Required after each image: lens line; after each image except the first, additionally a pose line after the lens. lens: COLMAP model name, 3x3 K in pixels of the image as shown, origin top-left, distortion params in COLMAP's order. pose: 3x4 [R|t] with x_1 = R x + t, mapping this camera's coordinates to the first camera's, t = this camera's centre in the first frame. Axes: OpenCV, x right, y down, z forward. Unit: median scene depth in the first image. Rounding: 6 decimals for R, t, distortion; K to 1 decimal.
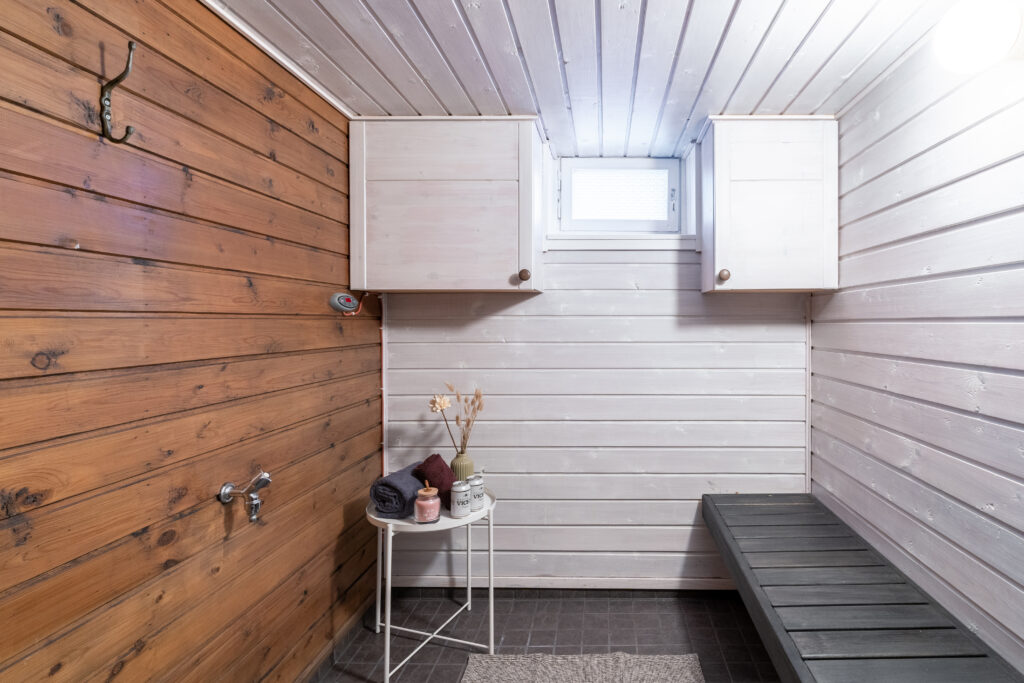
lens RADIAL K [[493.5, 0, 529.4], [0, 493.5, 321.3], [0, 0, 1]] dist [0.001285, -0.000101]
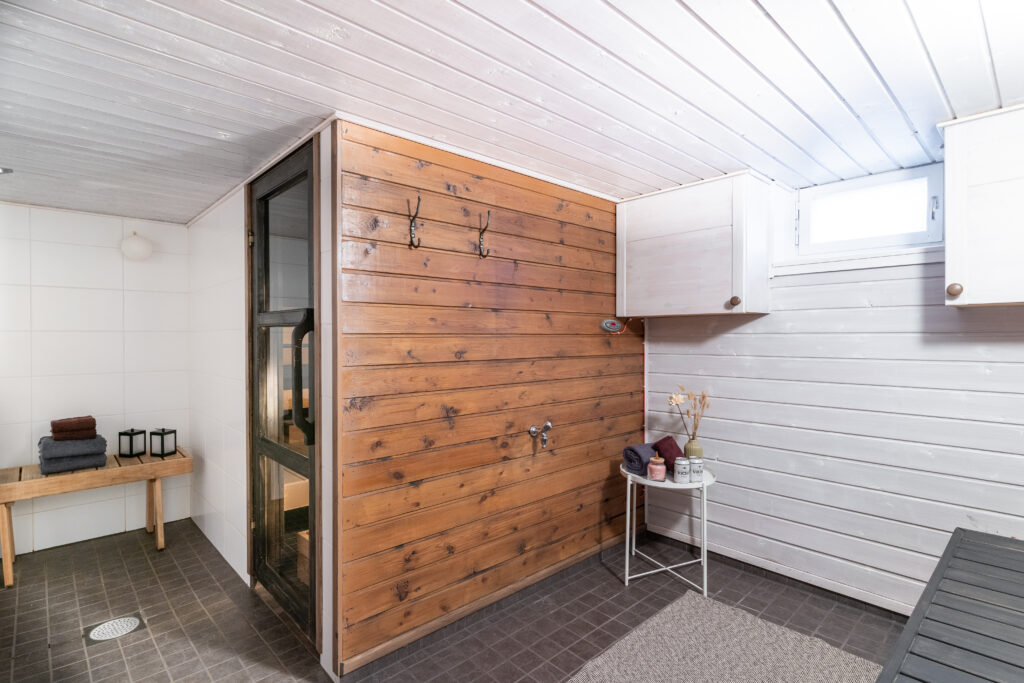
lens RADIAL K [[493.5, 0, 529.4], [0, 493.5, 321.3], [0, 0, 1]] dist [0.001285, -0.000101]
pose [[0.713229, -0.022469, -0.700571, 0.520530], [0.001072, 0.999520, -0.030965, -0.005321], [0.700930, 0.021334, 0.712911, -0.260994]]
